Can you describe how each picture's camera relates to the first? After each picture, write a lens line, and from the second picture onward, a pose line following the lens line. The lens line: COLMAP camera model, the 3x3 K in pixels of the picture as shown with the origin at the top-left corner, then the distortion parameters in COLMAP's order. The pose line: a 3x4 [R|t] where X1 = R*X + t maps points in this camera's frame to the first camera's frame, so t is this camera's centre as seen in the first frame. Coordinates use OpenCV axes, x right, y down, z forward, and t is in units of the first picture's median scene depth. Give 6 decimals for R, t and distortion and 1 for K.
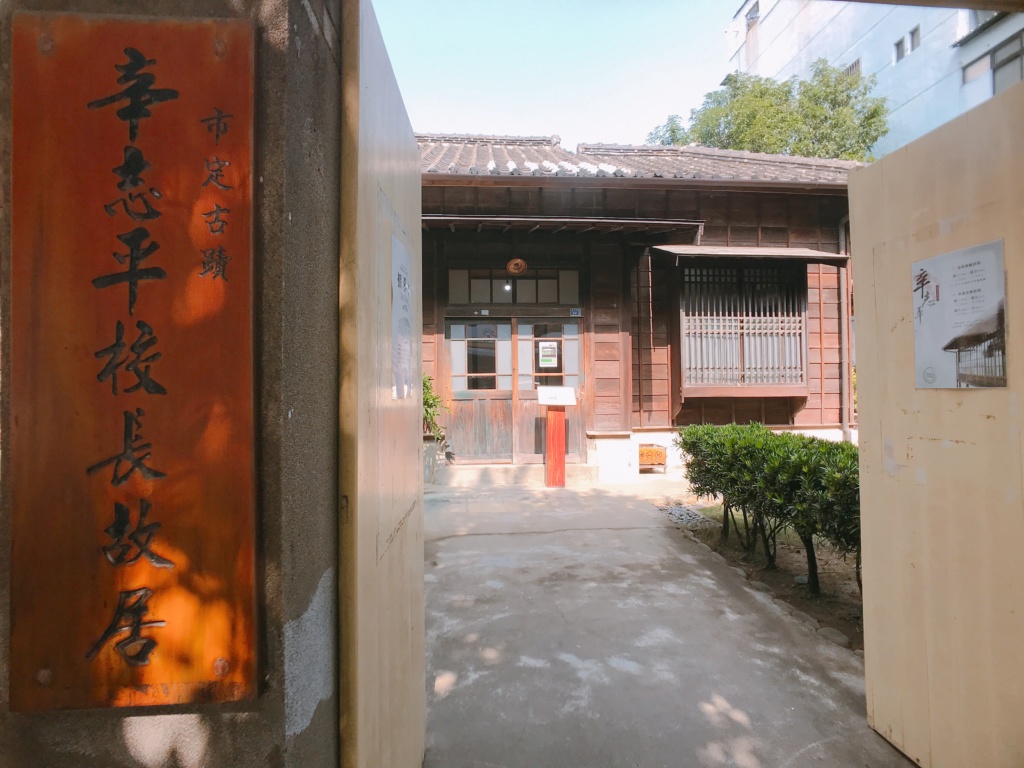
lens RADIAL K [[527.0, 0, 509.5], [0, 527.0, 379.1], [0, 0, 1]] dist [-0.031221, 0.014647]
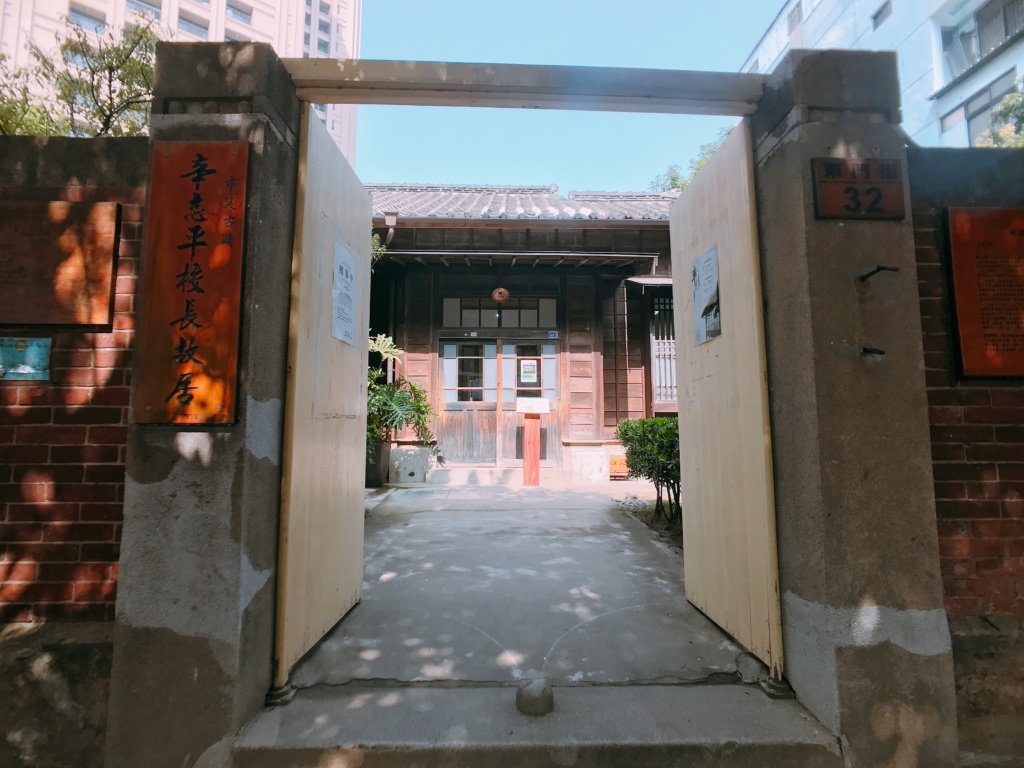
lens RADIAL K [[527.0, 0, 508.6], [0, 527.0, 378.2], [0, 0, 1]] dist [-0.031221, 0.014647]
pose [[0.998551, 0.005086, -0.053577, 0.187650], [-0.009550, 0.996470, -0.083404, 0.131375], [0.052964, 0.083795, 0.995074, -0.276363]]
